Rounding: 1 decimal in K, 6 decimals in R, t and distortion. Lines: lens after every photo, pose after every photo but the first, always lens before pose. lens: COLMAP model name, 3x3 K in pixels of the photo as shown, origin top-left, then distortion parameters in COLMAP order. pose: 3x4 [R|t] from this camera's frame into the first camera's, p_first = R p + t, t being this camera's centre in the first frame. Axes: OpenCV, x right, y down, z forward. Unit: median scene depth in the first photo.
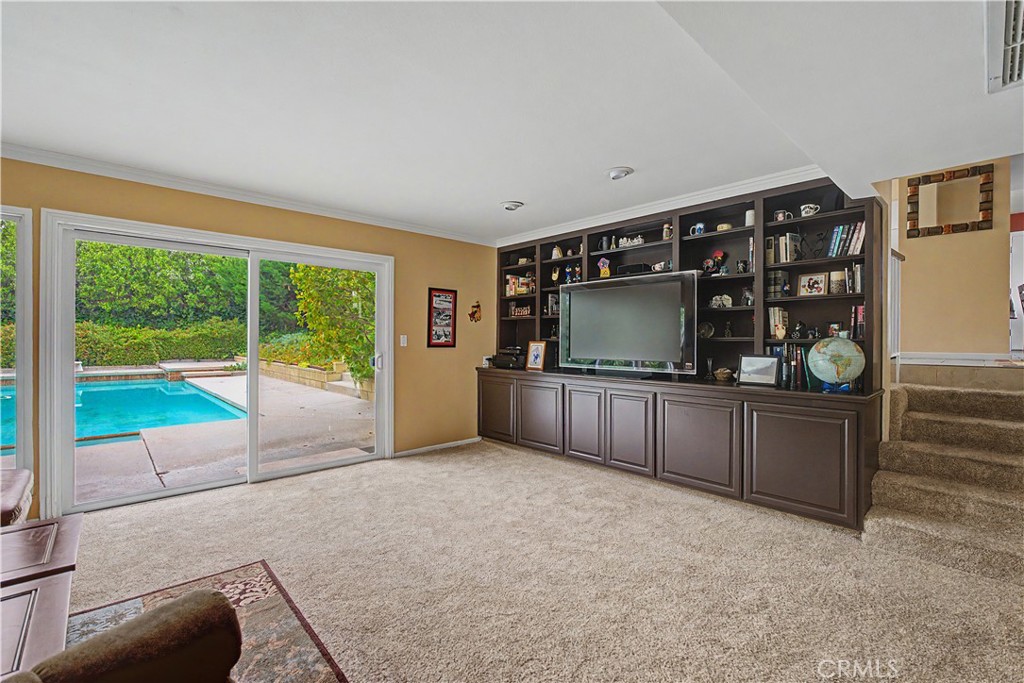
lens RADIAL K [[456.0, 0, 521.6], [0, 456.0, 338.4], [0, 0, 1]] dist [-0.013327, 0.002162]
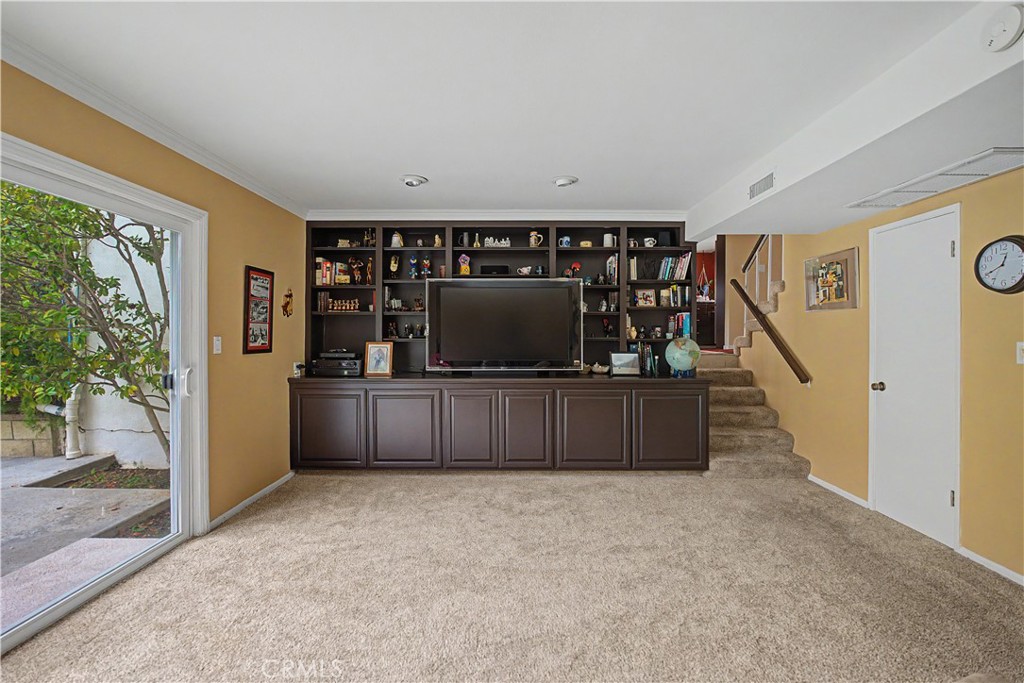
lens RADIAL K [[456.0, 0, 519.7], [0, 456.0, 334.4], [0, 0, 1]] dist [-0.013327, 0.002162]
pose [[0.688474, -0.005562, 0.725239, -0.461469], [-0.000194, 0.999969, 0.007853, -0.016607], [-0.725261, -0.005547, 0.688452, 0.269222]]
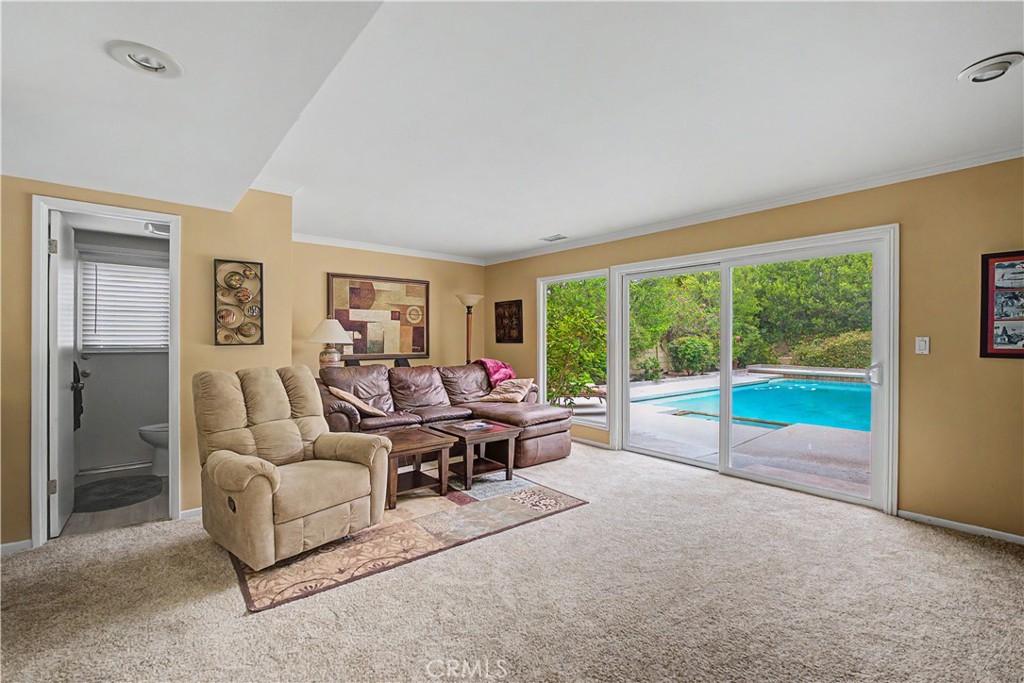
lens RADIAL K [[456.0, 0, 507.5], [0, 456.0, 343.1], [0, 0, 1]] dist [-0.013327, 0.002162]
pose [[-0.079888, 0.000151, -0.996804, 0.469611], [-0.003563, 0.999994, 0.000437, 0.003733], [0.996797, 0.003586, -0.079887, 0.491424]]
